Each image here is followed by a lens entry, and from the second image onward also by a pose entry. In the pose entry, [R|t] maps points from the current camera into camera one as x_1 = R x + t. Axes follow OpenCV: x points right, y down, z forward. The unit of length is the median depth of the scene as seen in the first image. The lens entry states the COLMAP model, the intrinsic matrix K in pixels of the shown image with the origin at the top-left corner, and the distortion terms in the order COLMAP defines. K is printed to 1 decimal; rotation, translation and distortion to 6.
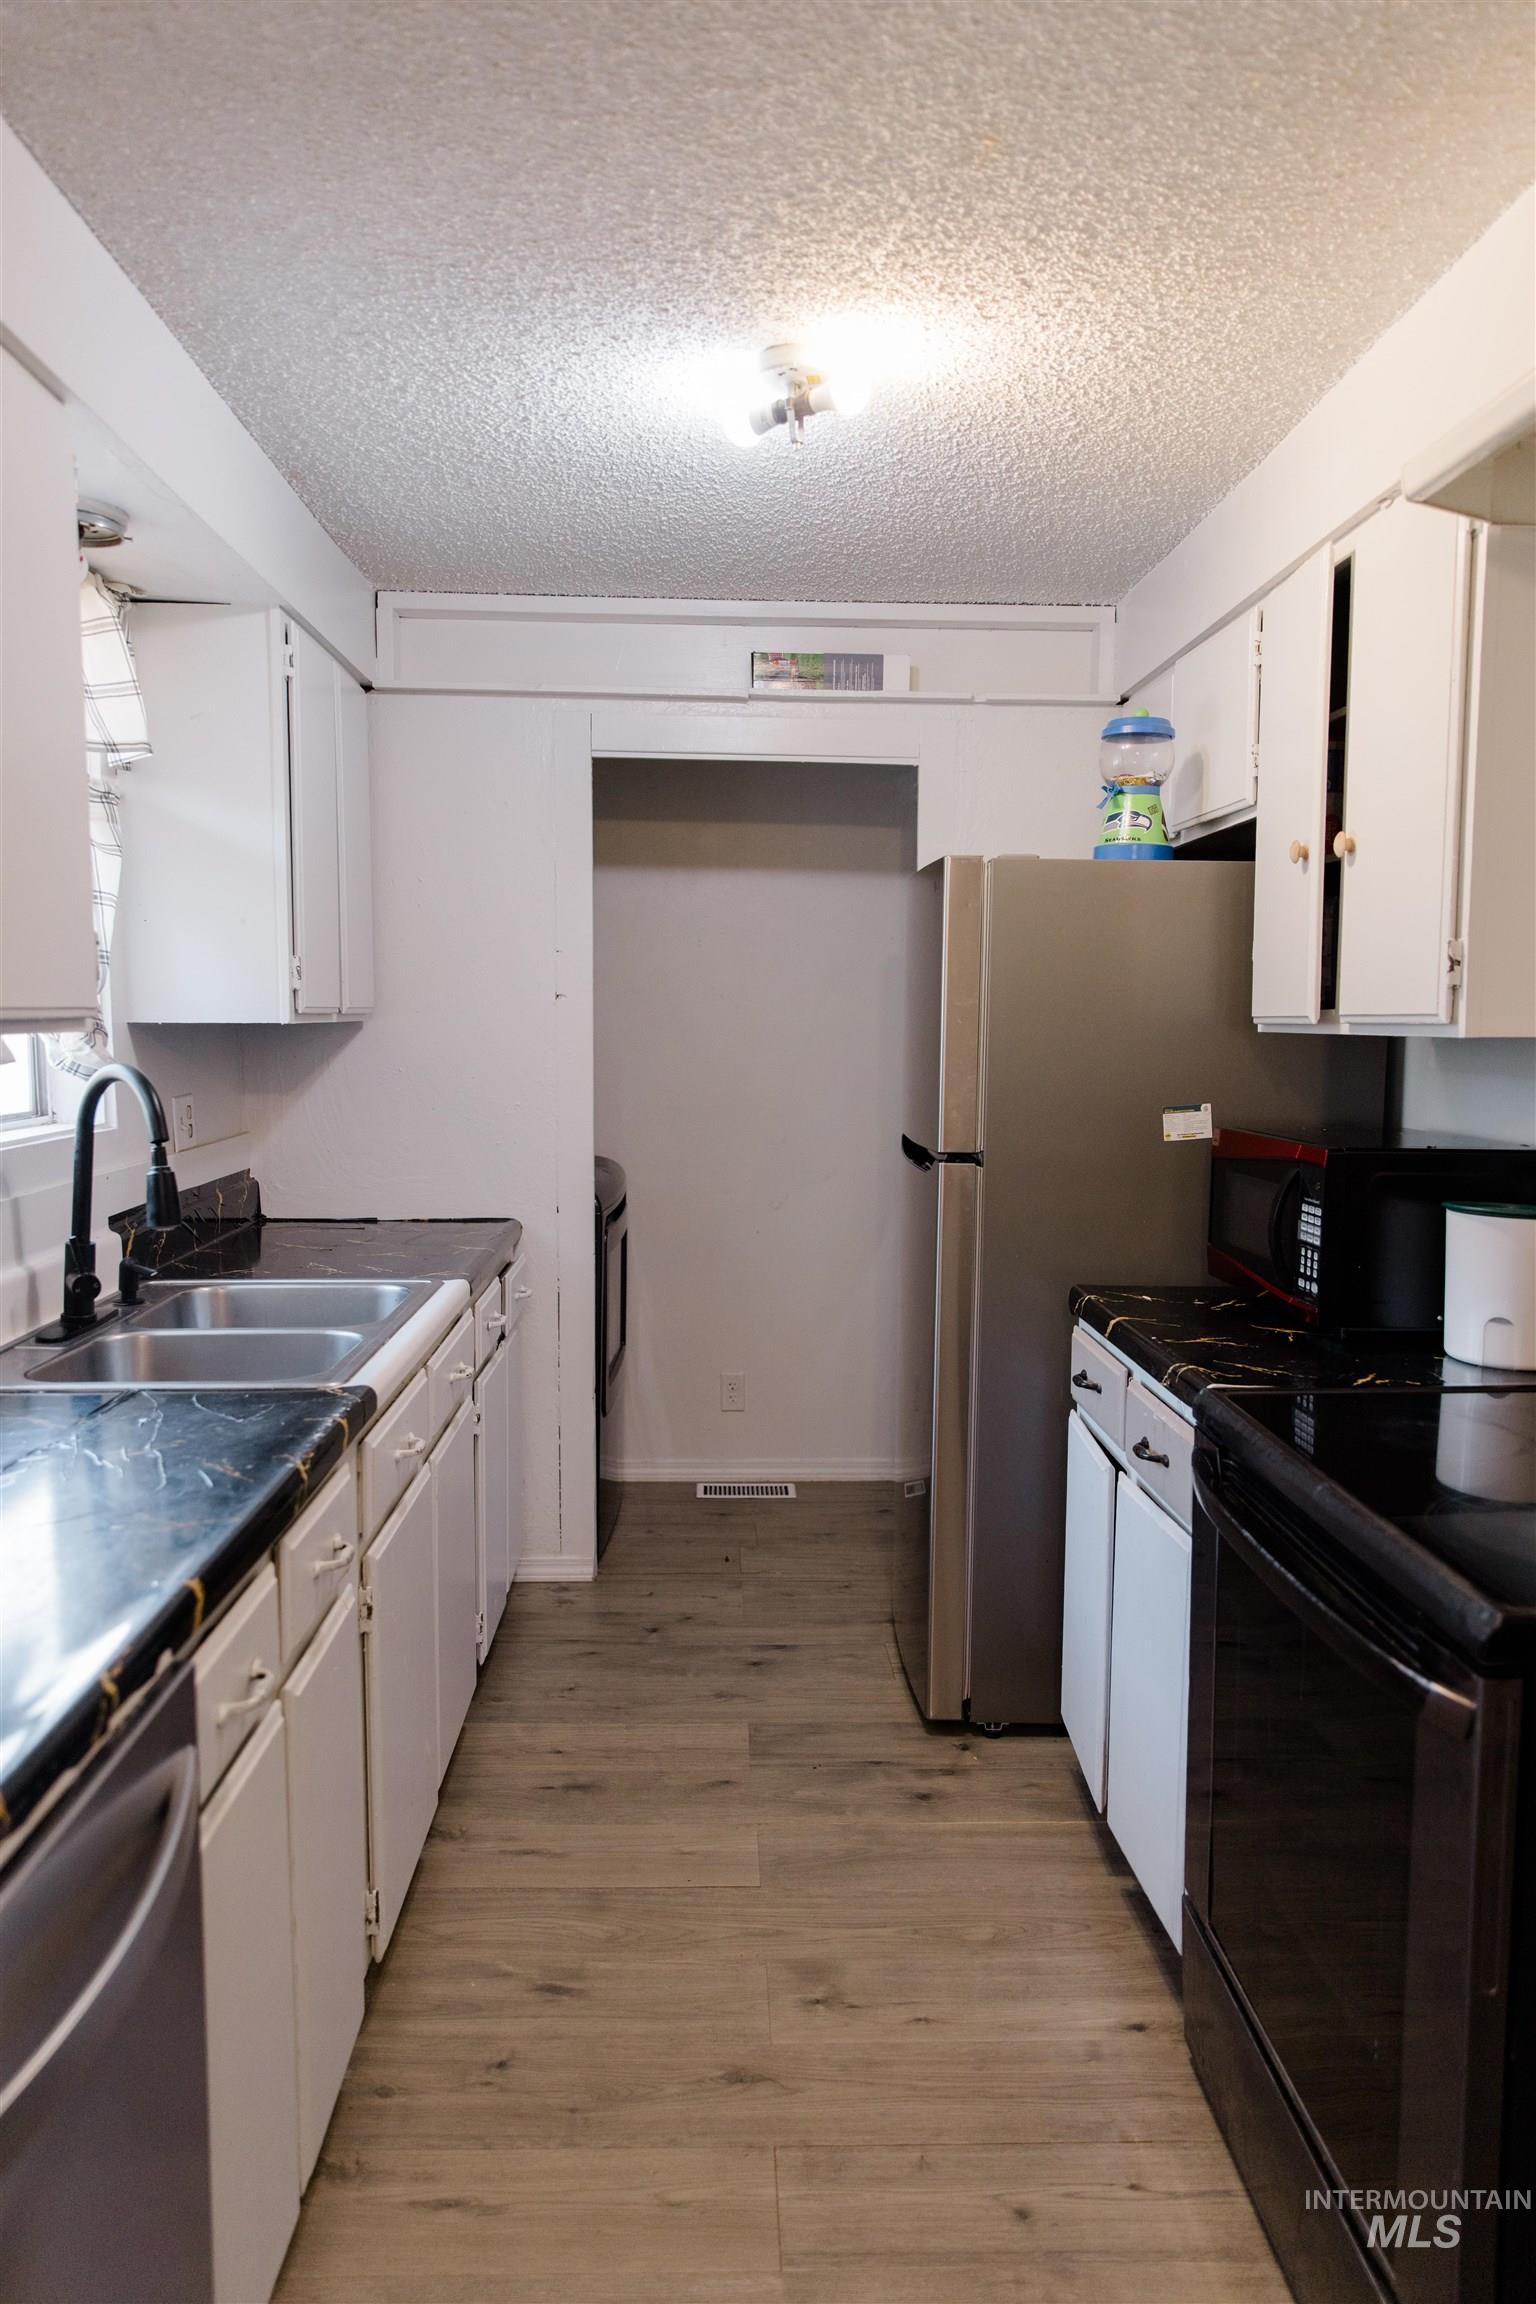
lens RADIAL K [[1577.9, 0, 774.0], [0, 1577.9, 1156.8], [0, 0, 1]] dist [0.008245, 0.000766]
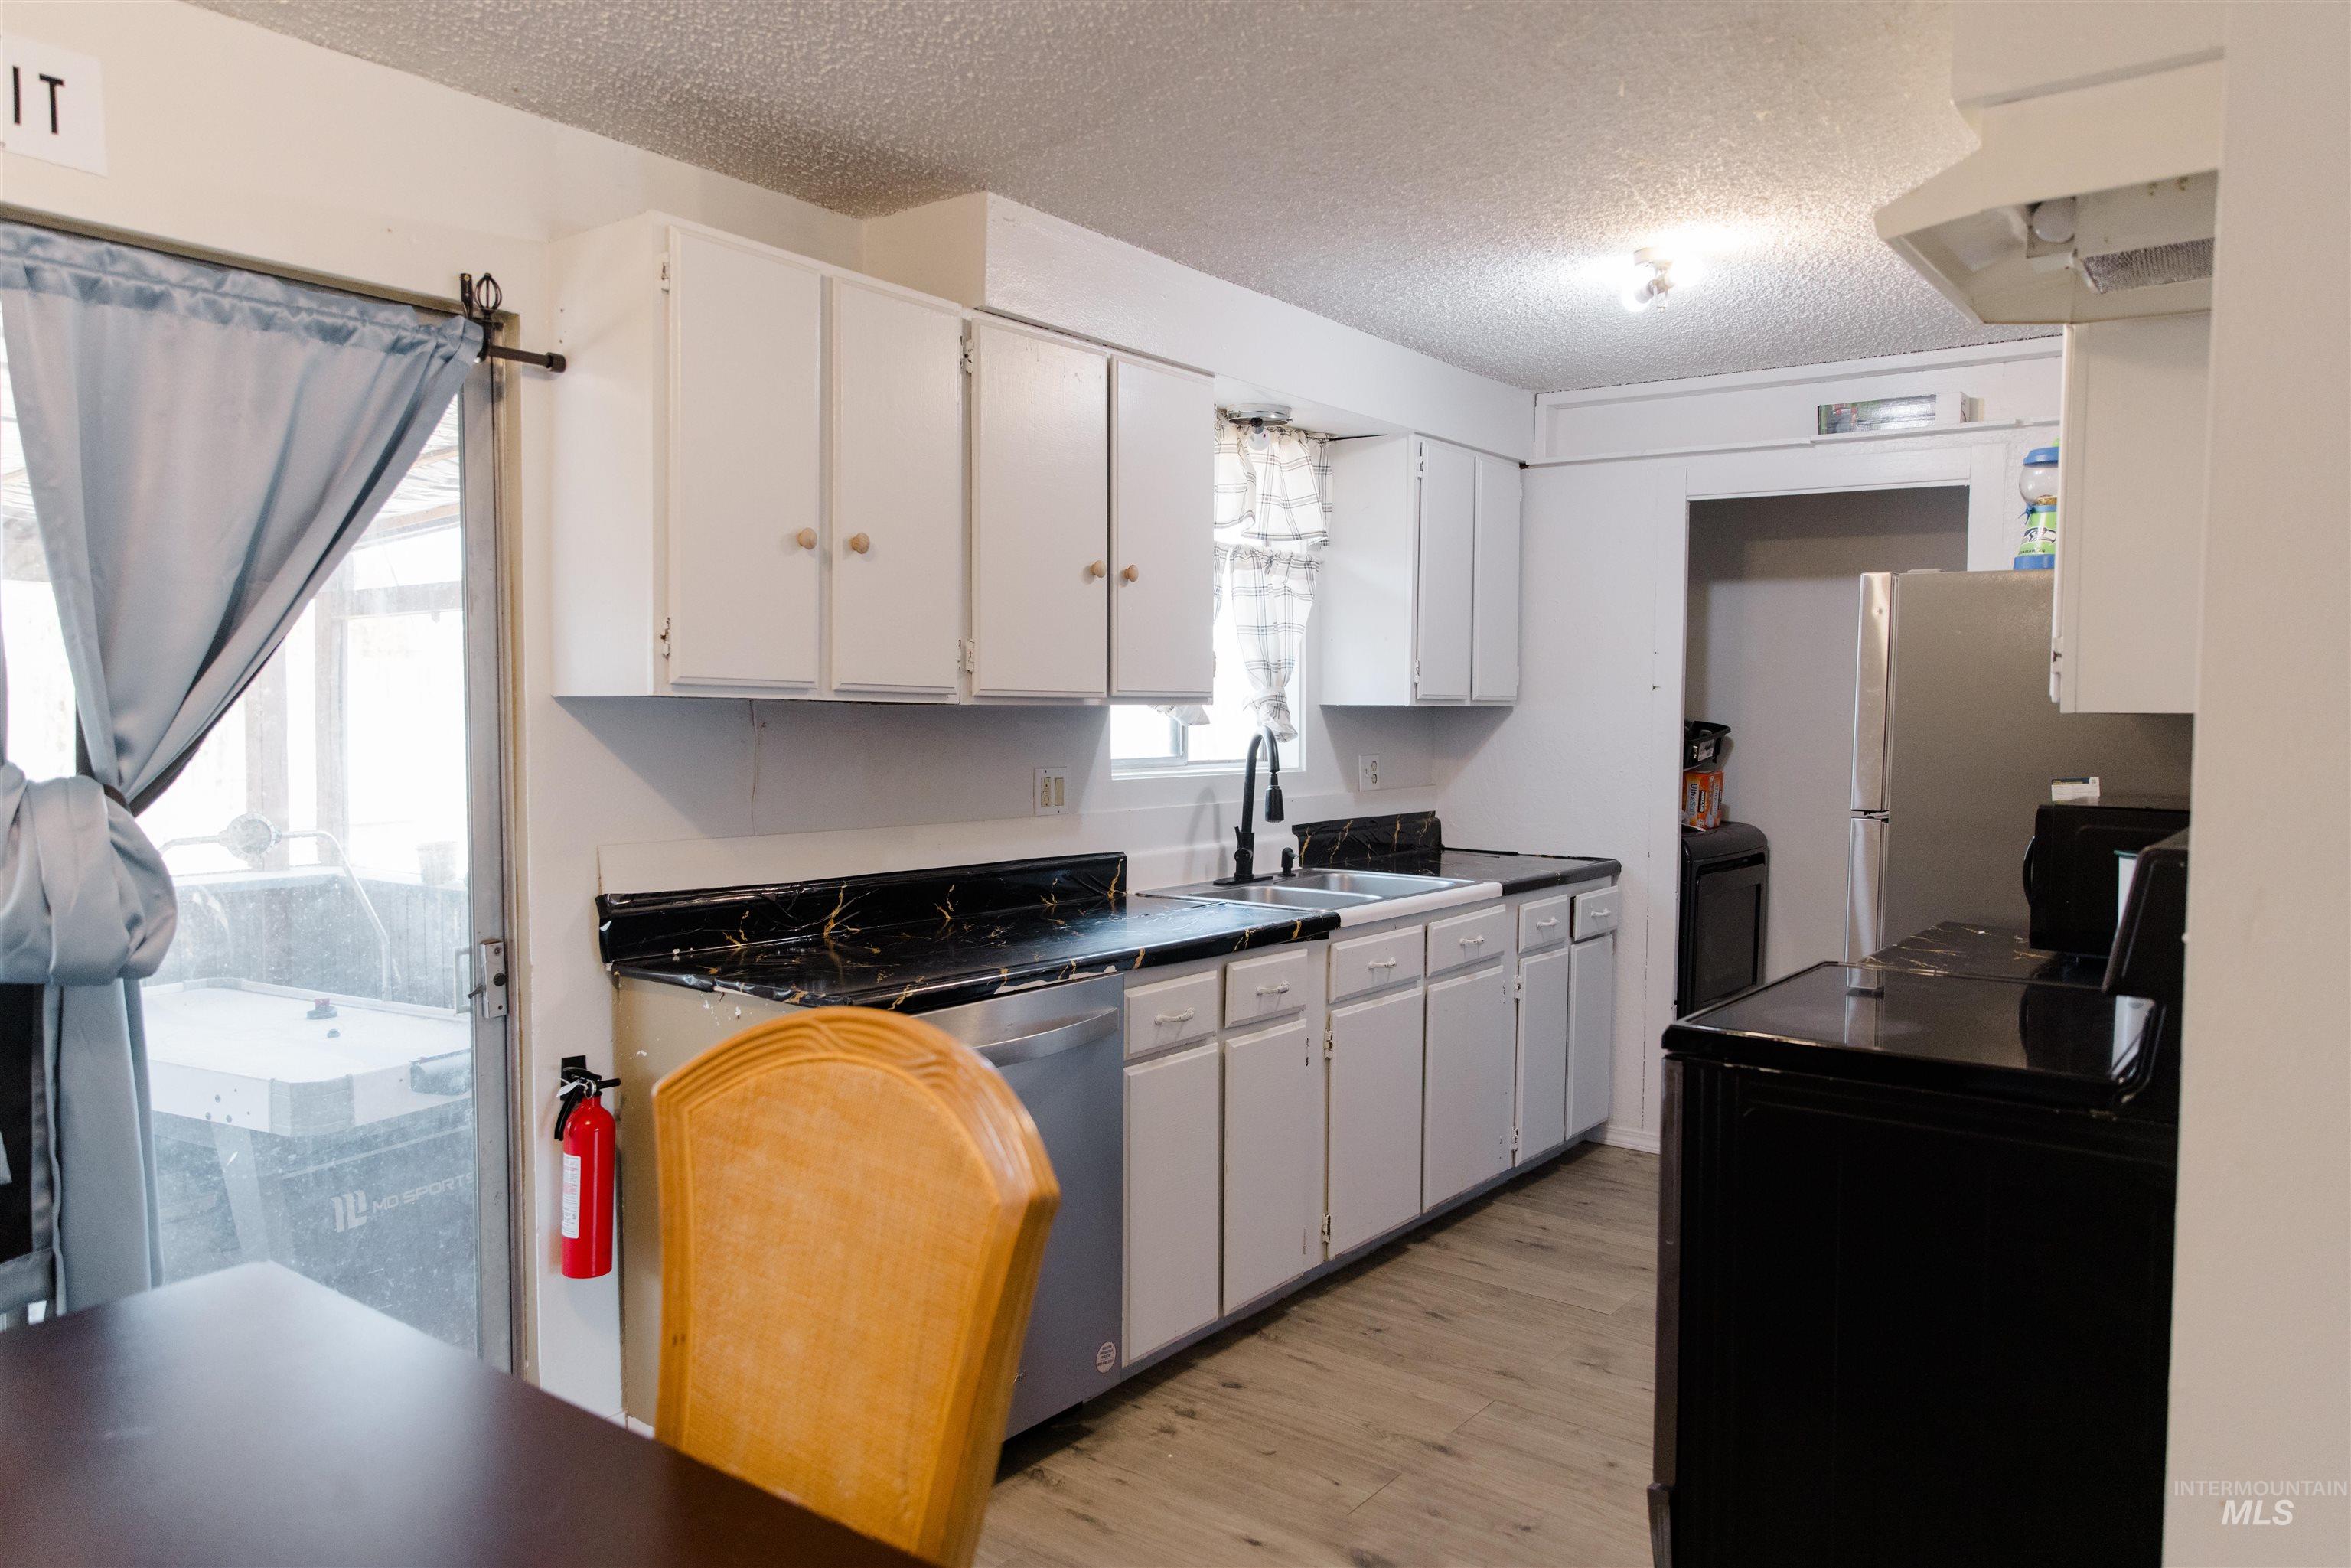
lens RADIAL K [[1610.1, 0, 1163.8], [0, 1610.1, 787.1], [0, 0, 1]] dist [0.008245, 0.000766]
pose [[0.772161, 0.034920, -0.634467, 0.577902], [-0.063191, 0.997759, -0.021990, 0.048928], [0.632277, 0.057072, 0.772637, -0.388611]]
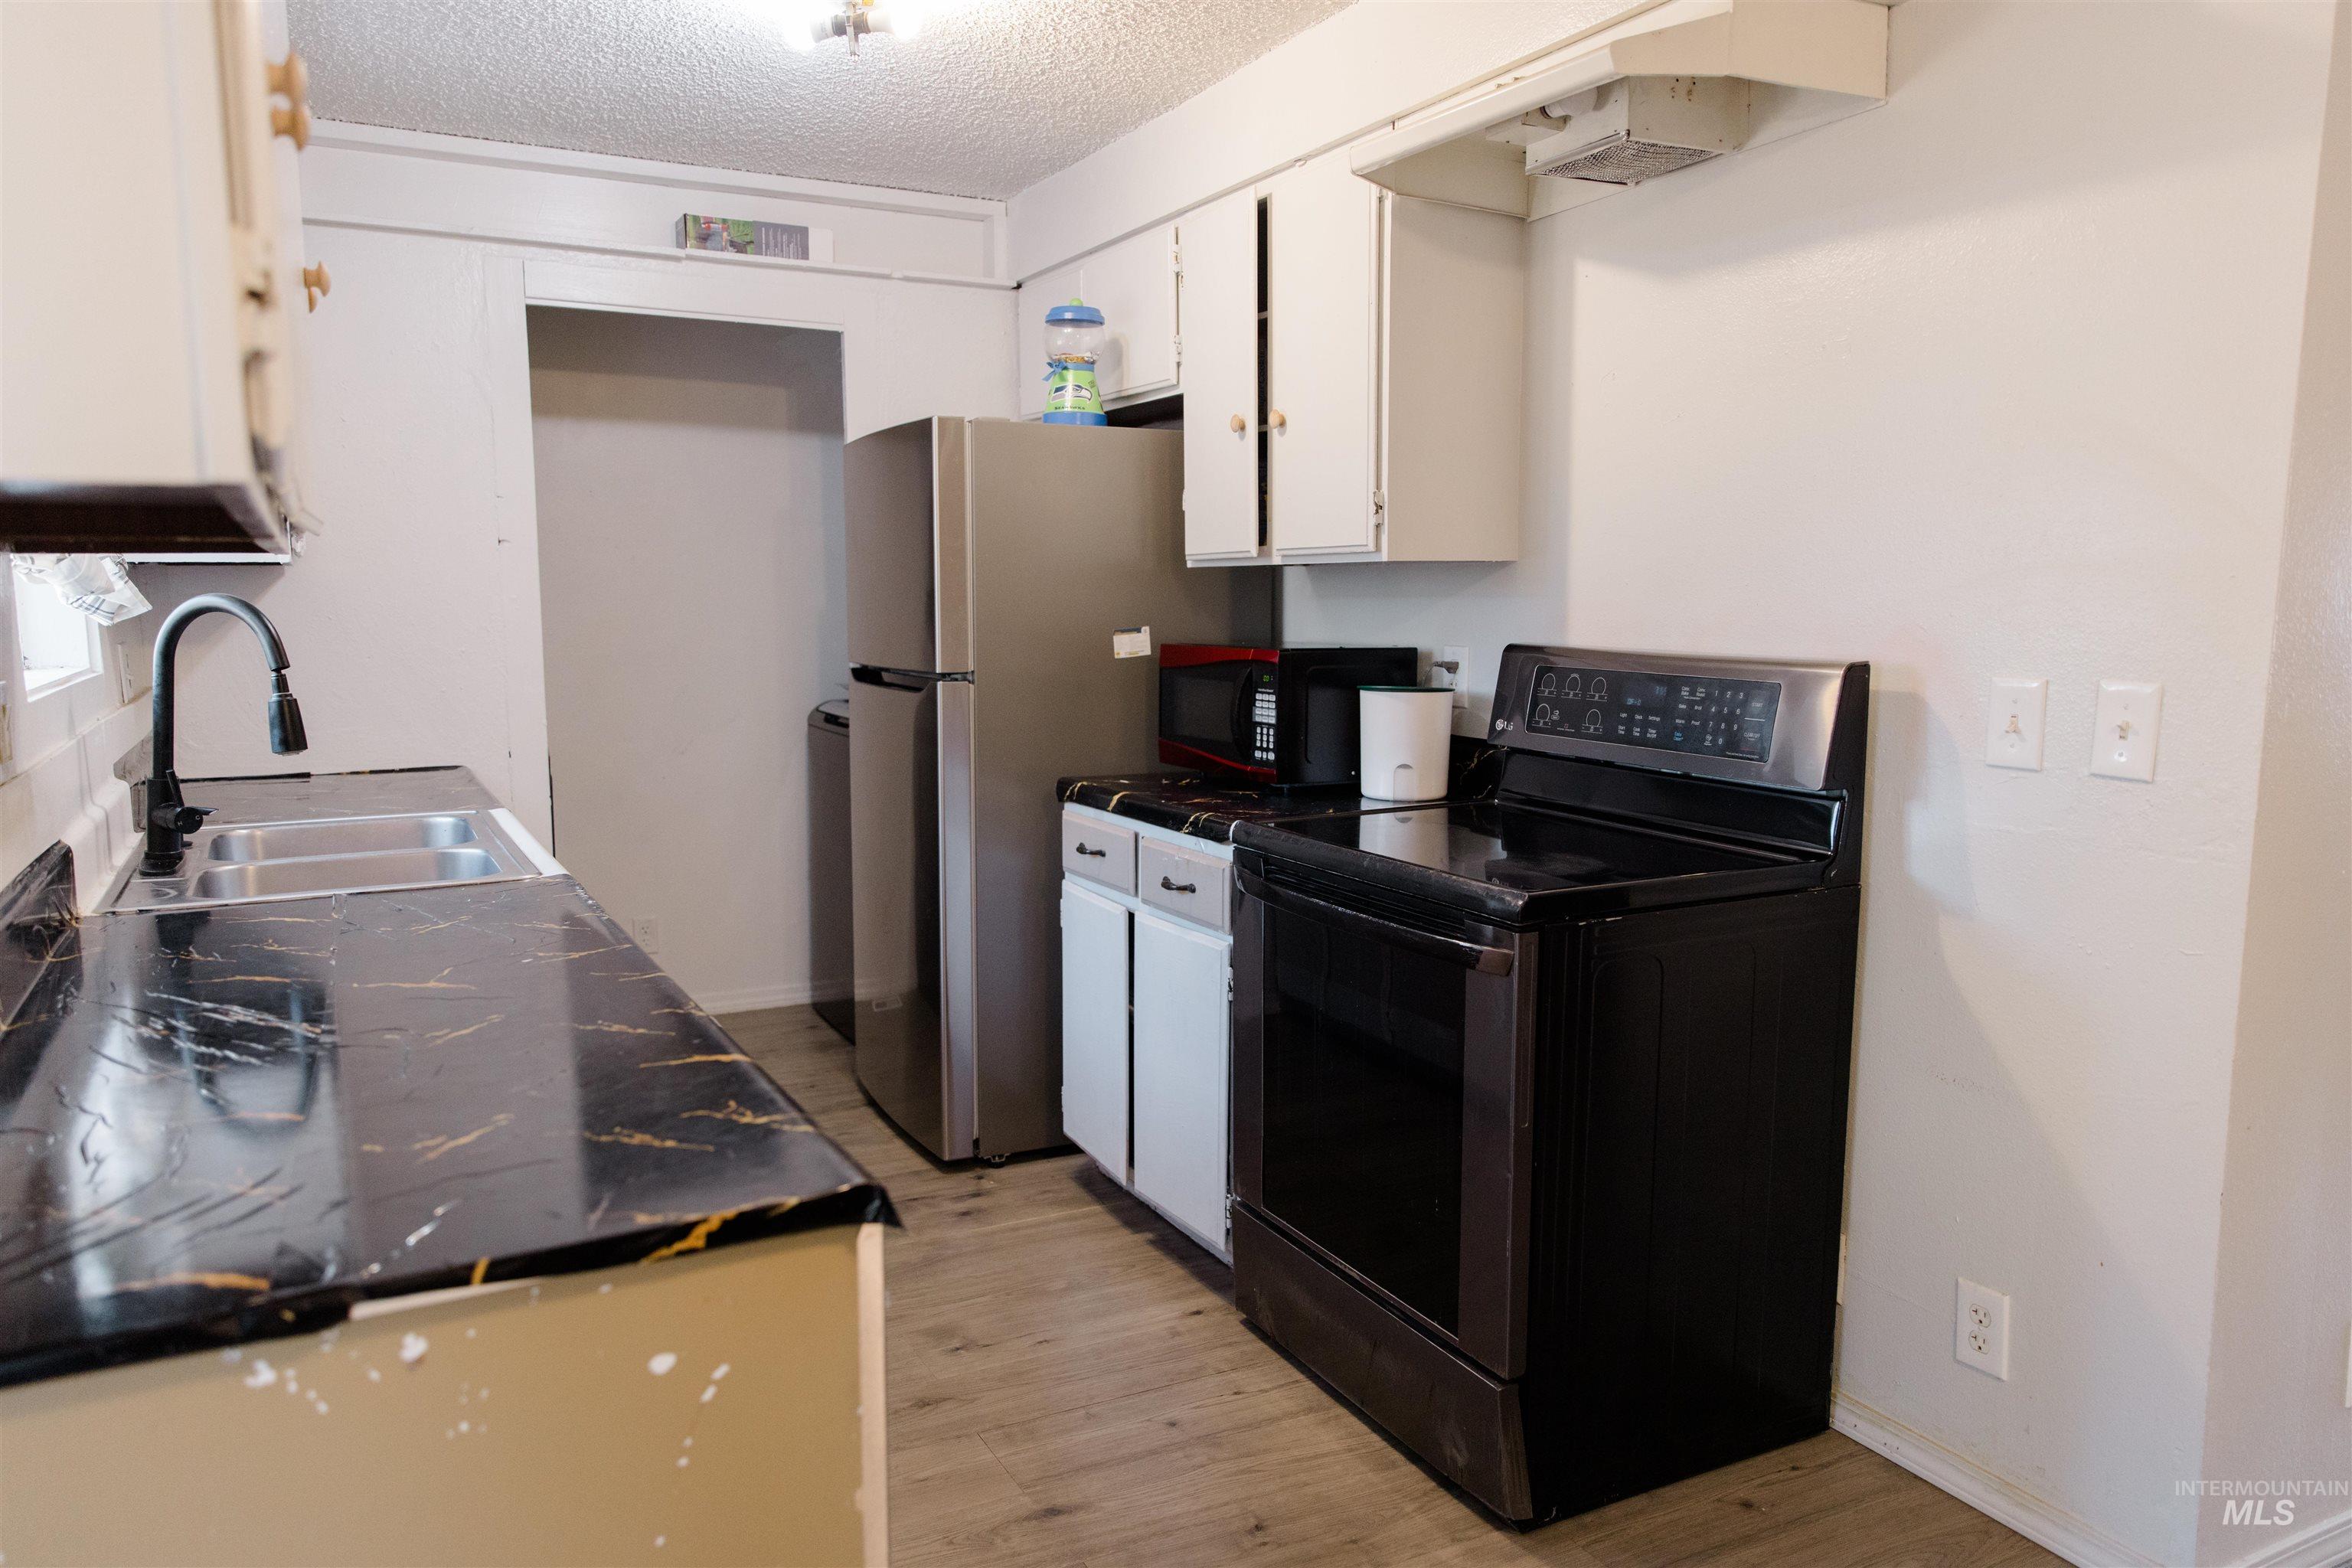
lens RADIAL K [[1610.8, 0, 1183.7], [0, 1610.8, 786.4], [0, 0, 1]] dist [0.008245, 0.000766]
pose [[0.901715, -0.059417, 0.428228, -0.287450], [0.045760, 0.998064, 0.042124, 0.045727], [-0.429902, -0.018388, 0.902688, -0.178014]]
